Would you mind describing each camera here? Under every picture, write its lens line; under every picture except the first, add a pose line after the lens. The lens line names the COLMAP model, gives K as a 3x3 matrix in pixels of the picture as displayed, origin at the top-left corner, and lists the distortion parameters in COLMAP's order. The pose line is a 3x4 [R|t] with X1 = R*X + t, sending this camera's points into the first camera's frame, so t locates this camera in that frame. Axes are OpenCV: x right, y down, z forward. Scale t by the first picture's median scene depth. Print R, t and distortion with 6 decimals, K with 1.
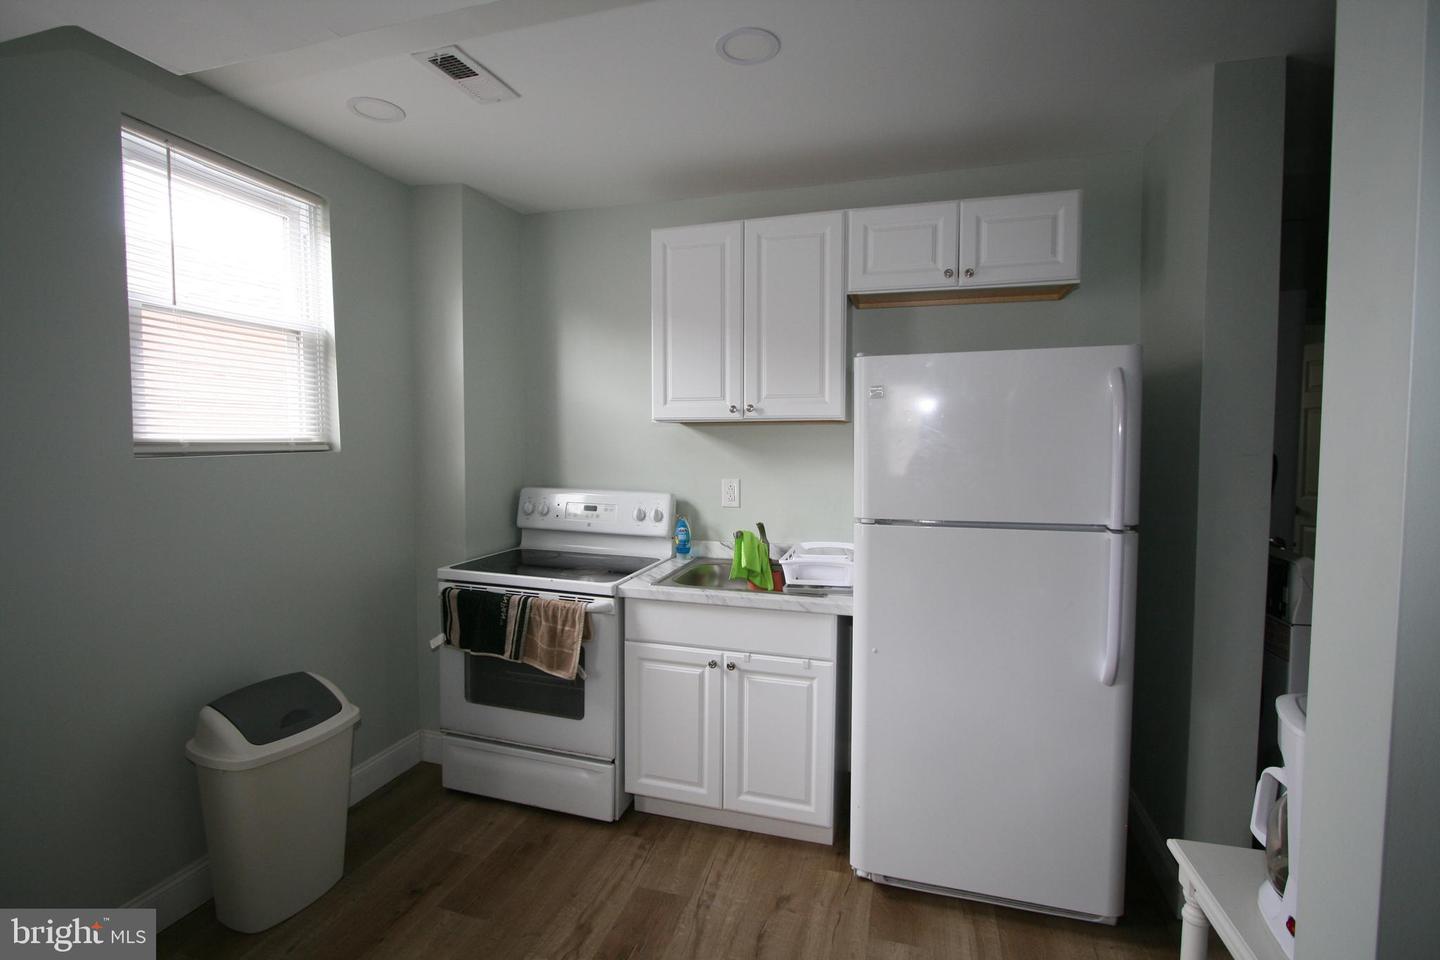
lens RADIAL K [[662.3, 0, 715.1], [0, 662.3, 485.9], [0, 0, 1]] dist [-0.013640, 0.001245]
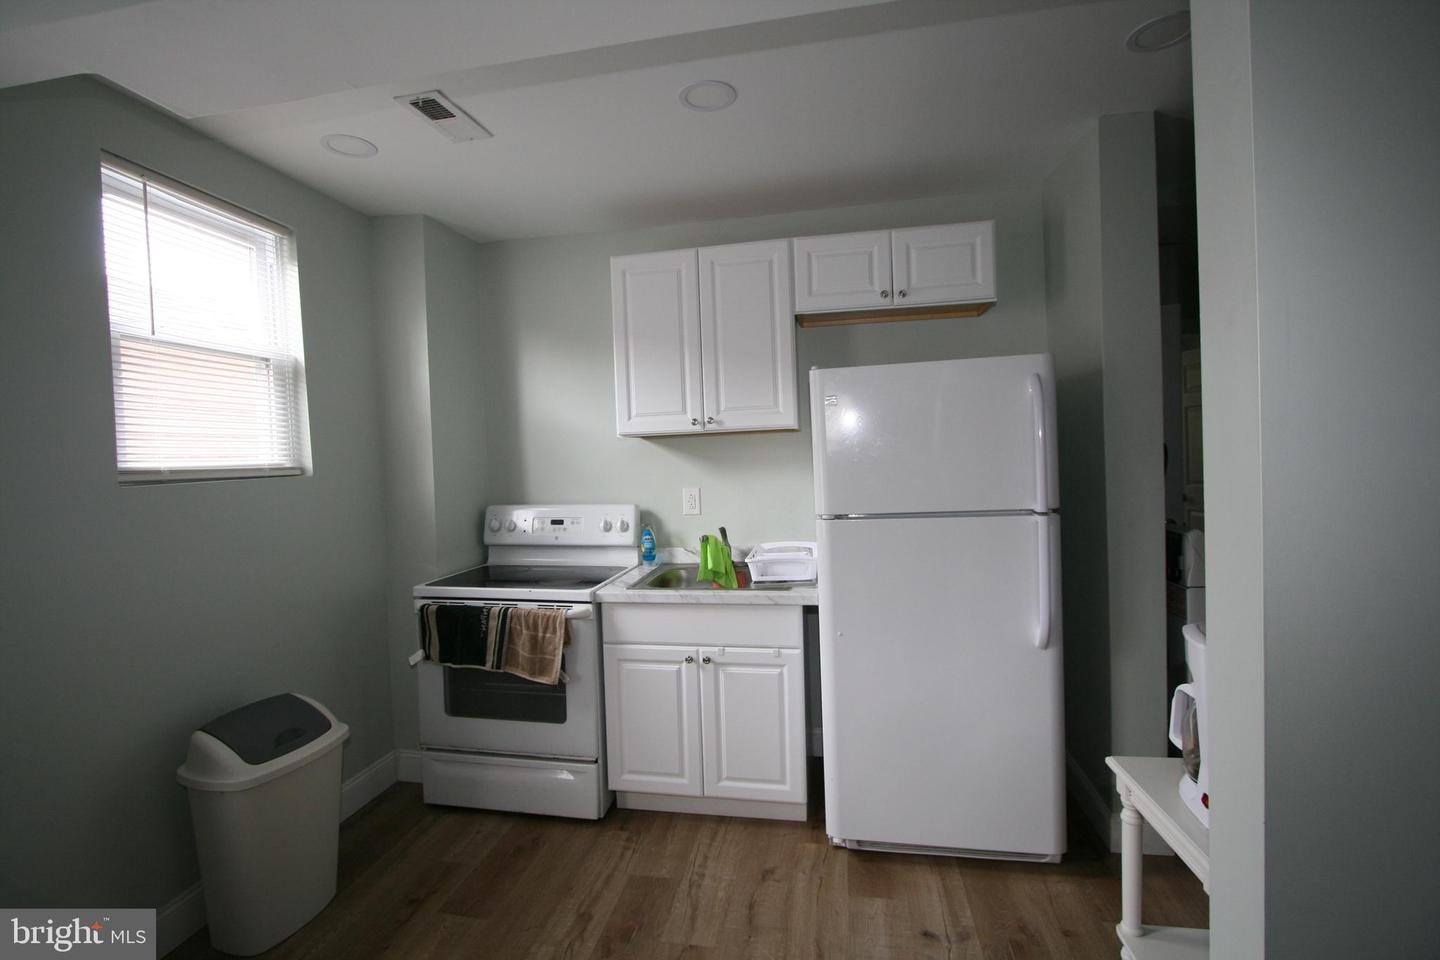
lens RADIAL K [[662.3, 0, 706.2], [0, 662.3, 487.8], [0, 0, 1]] dist [-0.013640, 0.001245]
pose [[0.994027, -0.042087, 0.100688, -0.078739], [0.044787, 0.998691, -0.024701, 0.021795], [-0.099516, 0.029063, 0.994611, -0.080828]]
